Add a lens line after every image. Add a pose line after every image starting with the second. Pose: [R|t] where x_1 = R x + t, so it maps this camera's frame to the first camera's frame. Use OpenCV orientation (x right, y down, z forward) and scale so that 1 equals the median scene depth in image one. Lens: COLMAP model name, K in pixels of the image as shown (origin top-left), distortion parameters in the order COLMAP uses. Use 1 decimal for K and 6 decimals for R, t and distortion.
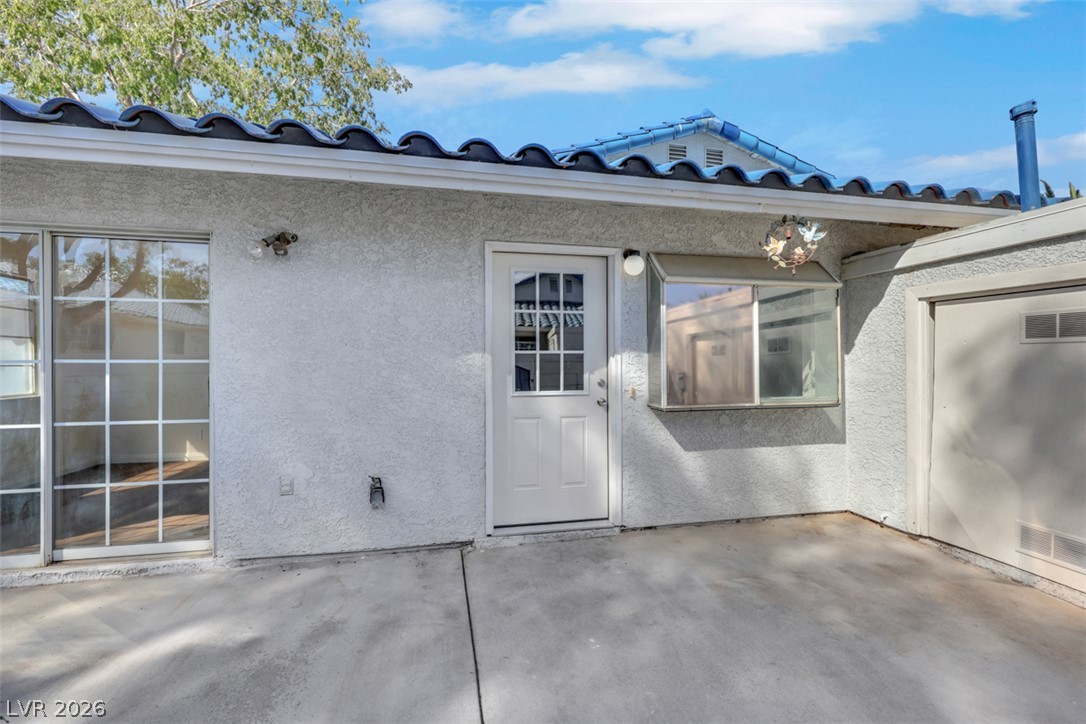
lens RADIAL K [[441.2, 0, 543.0], [0, 441.2, 360.3], [0, 0, 1]] dist [-0.000111, -0.000194]
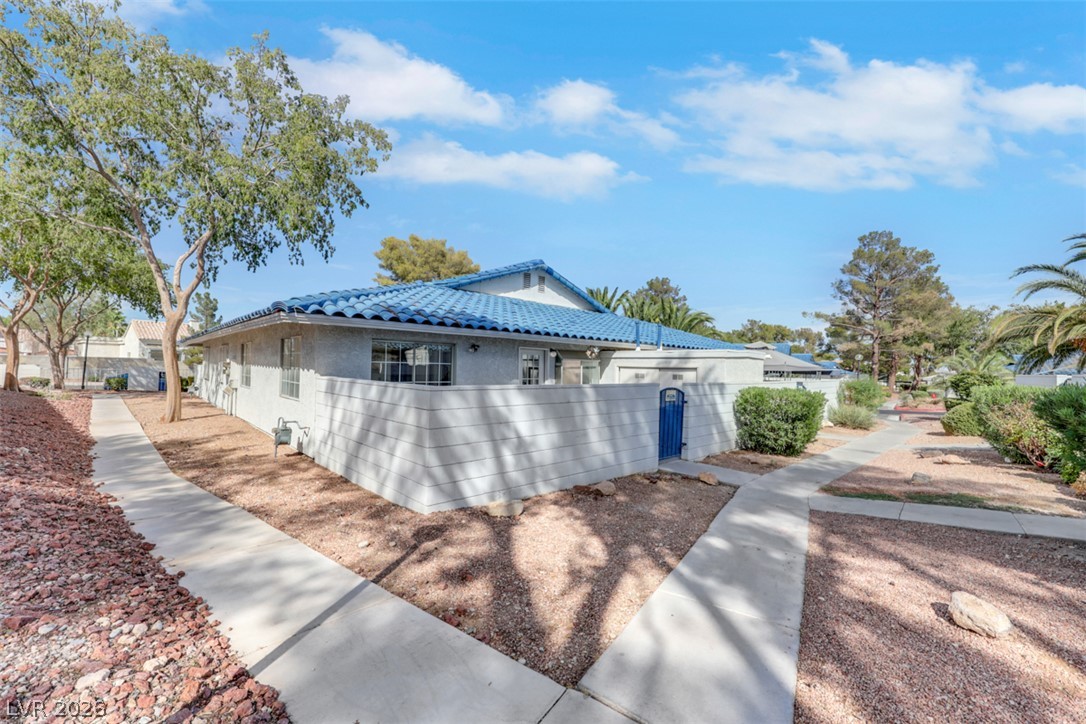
lens RADIAL K [[424.4, 0, 531.2], [0, 424.4, 366.7], [0, 0, 1]] dist [0.000862, -0.000010]
pose [[0.870594, 0.023246, 0.491454, -1.736667], [-0.022529, 0.999719, -0.007379, -0.098681], [-0.491487, -0.004648, 0.870873, -1.992500]]
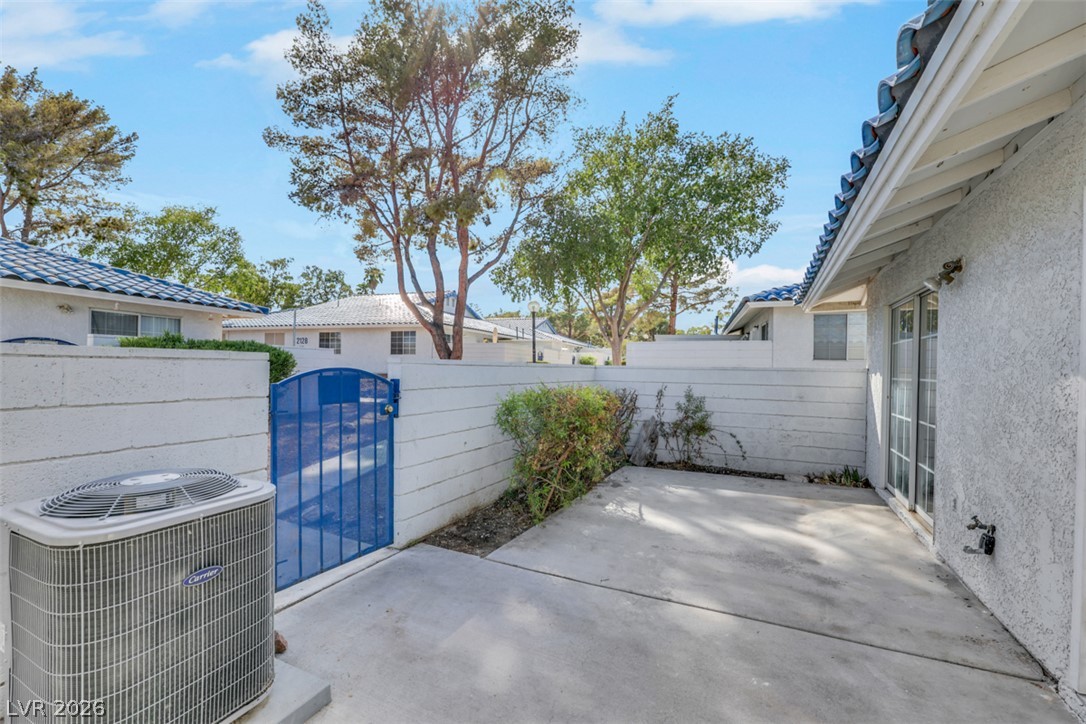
lens RADIAL K [[460.3, 0, 544.8], [0, 460.3, 364.4], [0, 0, 1]] dist [0.013273, 0.000118]
pose [[-0.605665, -0.009342, -0.795665, 0.847986], [-0.014047, 0.999901, -0.001046, -0.022838], [0.795596, 0.010543, -0.605736, 0.871055]]
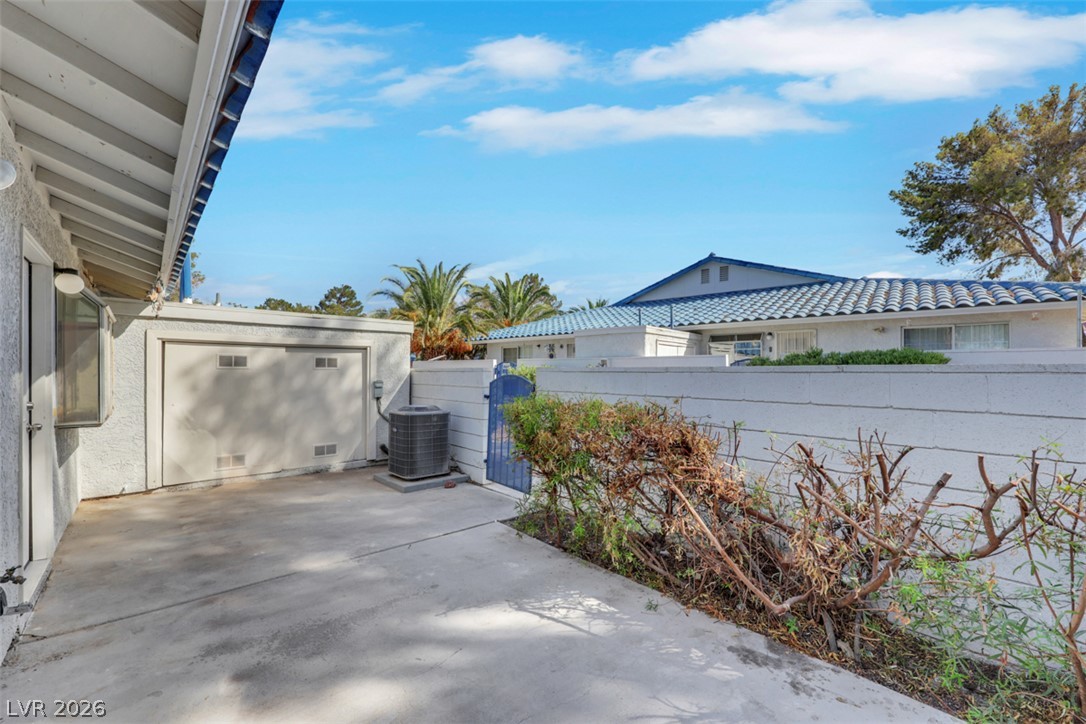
lens RADIAL K [[450.0, 0, 539.9], [0, 450.0, 365.7], [0, 0, 1]] dist [-0.001191, -0.000385]
pose [[-0.498950, 0.014188, 0.866515, -1.313670], [0.001707, 0.999880, -0.015388, -0.015058], [-0.866629, -0.006199, -0.498914, 0.660534]]
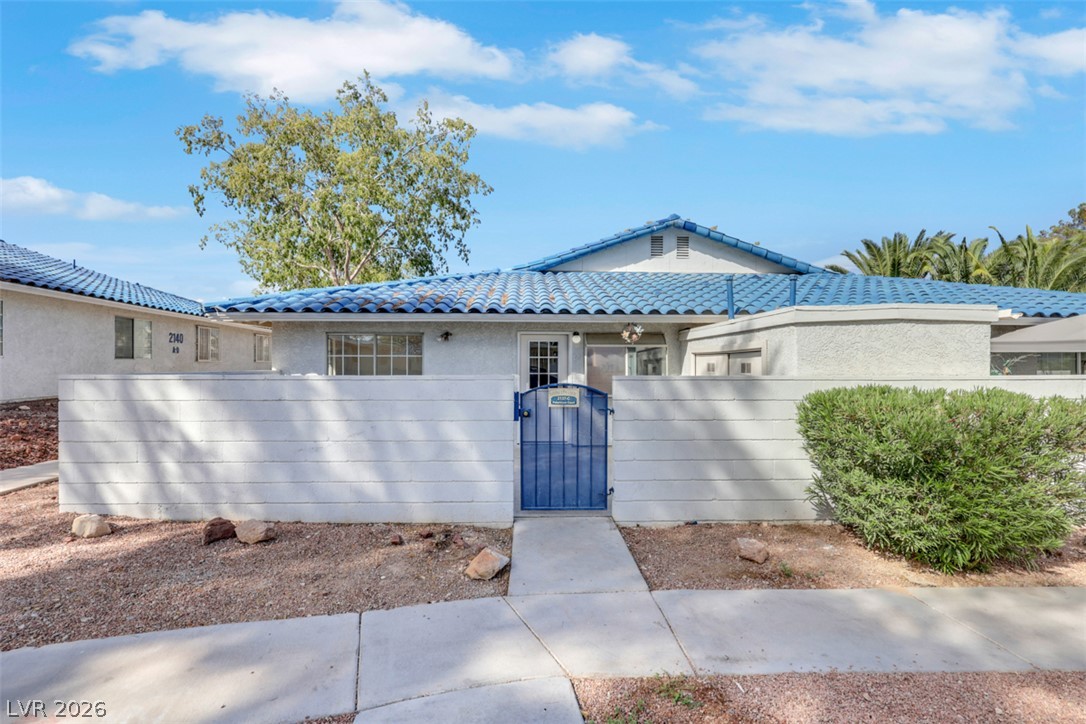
lens RADIAL K [[441.2, 0, 543.0], [0, 441.2, 360.3], [0, 0, 1]] dist [-0.000111, -0.000194]
pose [[0.983727, 0.002925, -0.179647, 0.519758], [-0.005142, 0.999916, -0.011878, -0.071526], [0.179597, 0.012609, 0.983659, -1.643786]]
